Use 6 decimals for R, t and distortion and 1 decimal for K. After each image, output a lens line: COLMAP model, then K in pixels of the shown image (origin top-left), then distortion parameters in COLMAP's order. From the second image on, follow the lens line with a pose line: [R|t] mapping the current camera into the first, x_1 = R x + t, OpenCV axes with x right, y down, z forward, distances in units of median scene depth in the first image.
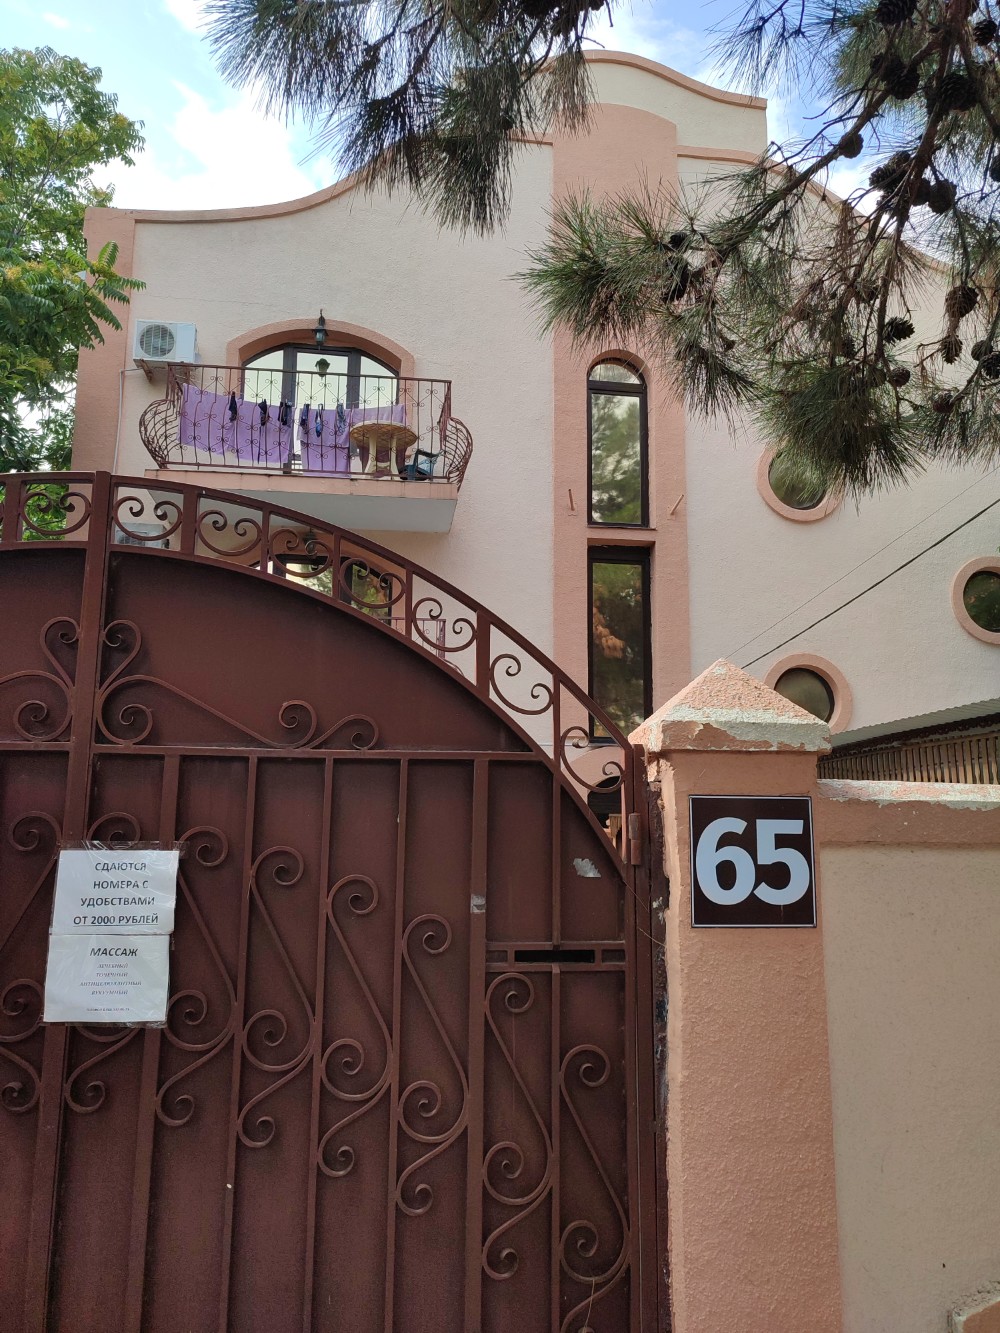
lens RADIAL K [[876.1, 0, 500.0], [0, 876.1, 666.5], [0, 0, 1]] dist [-0.002994, 0.000293]
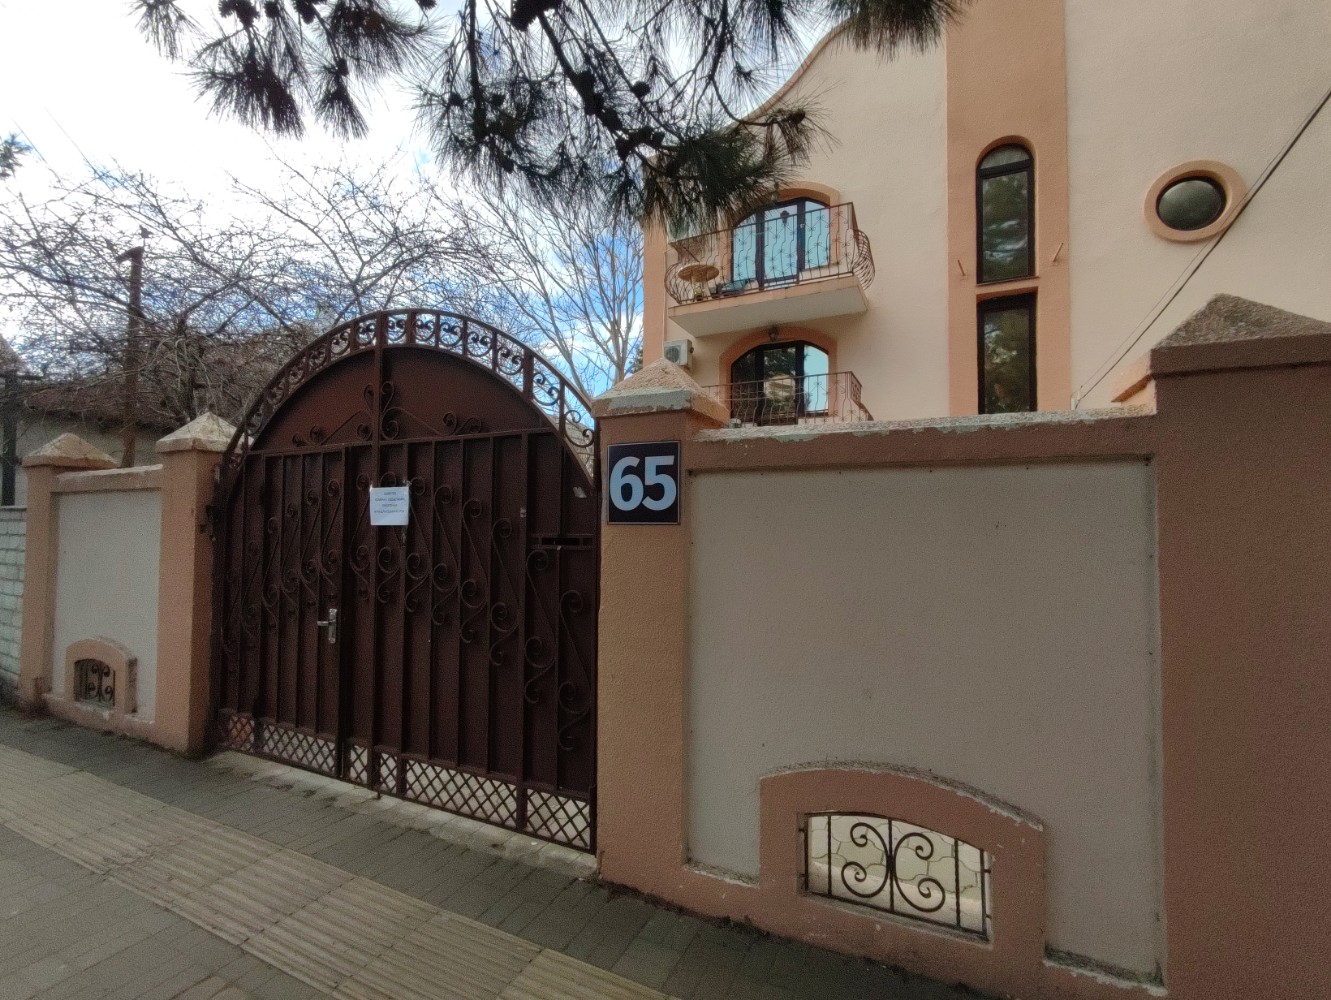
lens RADIAL K [[534.7, 0, 665.5], [0, 534.7, 500.0], [0, 0, 1]] dist [-0.001900, -0.000107]
pose [[0.872782, -0.021645, -0.487629, 0.777481], [0.095994, 0.987118, 0.127997, 0.130483], [0.478577, -0.158523, 0.863617, 0.182392]]
